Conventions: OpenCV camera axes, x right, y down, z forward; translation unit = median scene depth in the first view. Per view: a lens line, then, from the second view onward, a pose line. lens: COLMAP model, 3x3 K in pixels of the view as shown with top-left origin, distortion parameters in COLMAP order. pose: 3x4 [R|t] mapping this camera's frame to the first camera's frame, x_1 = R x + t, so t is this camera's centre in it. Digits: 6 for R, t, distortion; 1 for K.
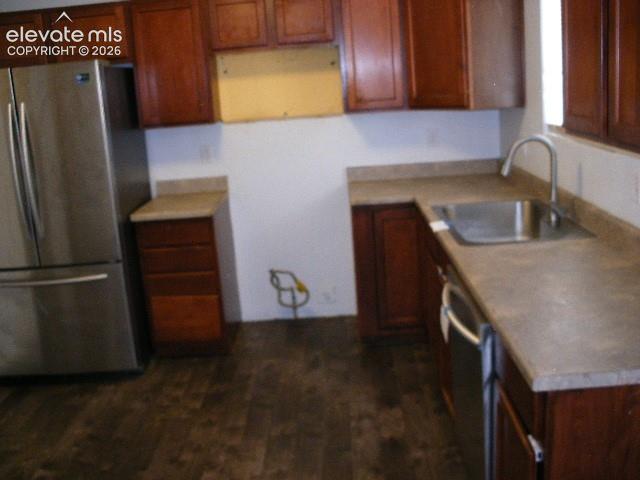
lens RADIAL K [[684.4, 0, 310.6], [0, 684.4, 231.2], [0, 0, 1]] dist [-0.151564, 0.000000]
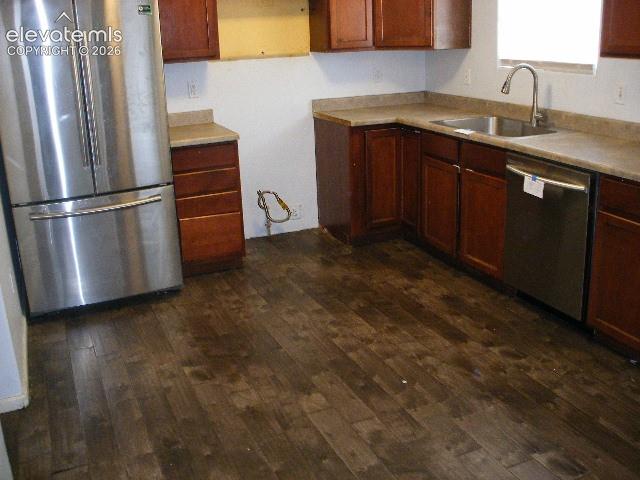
lens RADIAL K [[684.4, 0, 313.3], [0, 684.4, 225.1], [0, 0, 1]] dist [-0.151564, 0.000000]
pose [[0.906543, -0.087151, 0.413018, -0.512003], [0.071347, 0.996012, 0.053567, 0.066433], [-0.416039, -0.019094, 0.909146, -0.072605]]
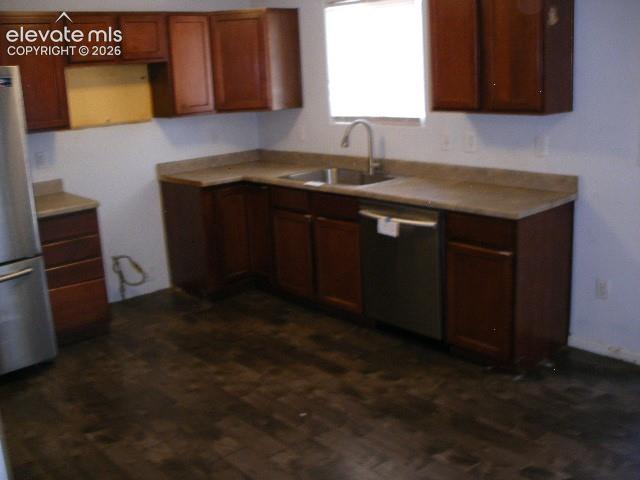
lens RADIAL K [[684.4, 0, 320.5], [0, 684.4, 236.0], [0, 0, 1]] dist [-0.151564, 0.000000]
pose [[0.727717, -0.127853, 0.673856, -0.642333], [0.154687, 0.987754, 0.020358, 0.060330], [-0.668207, 0.089421, 0.738582, -0.072746]]
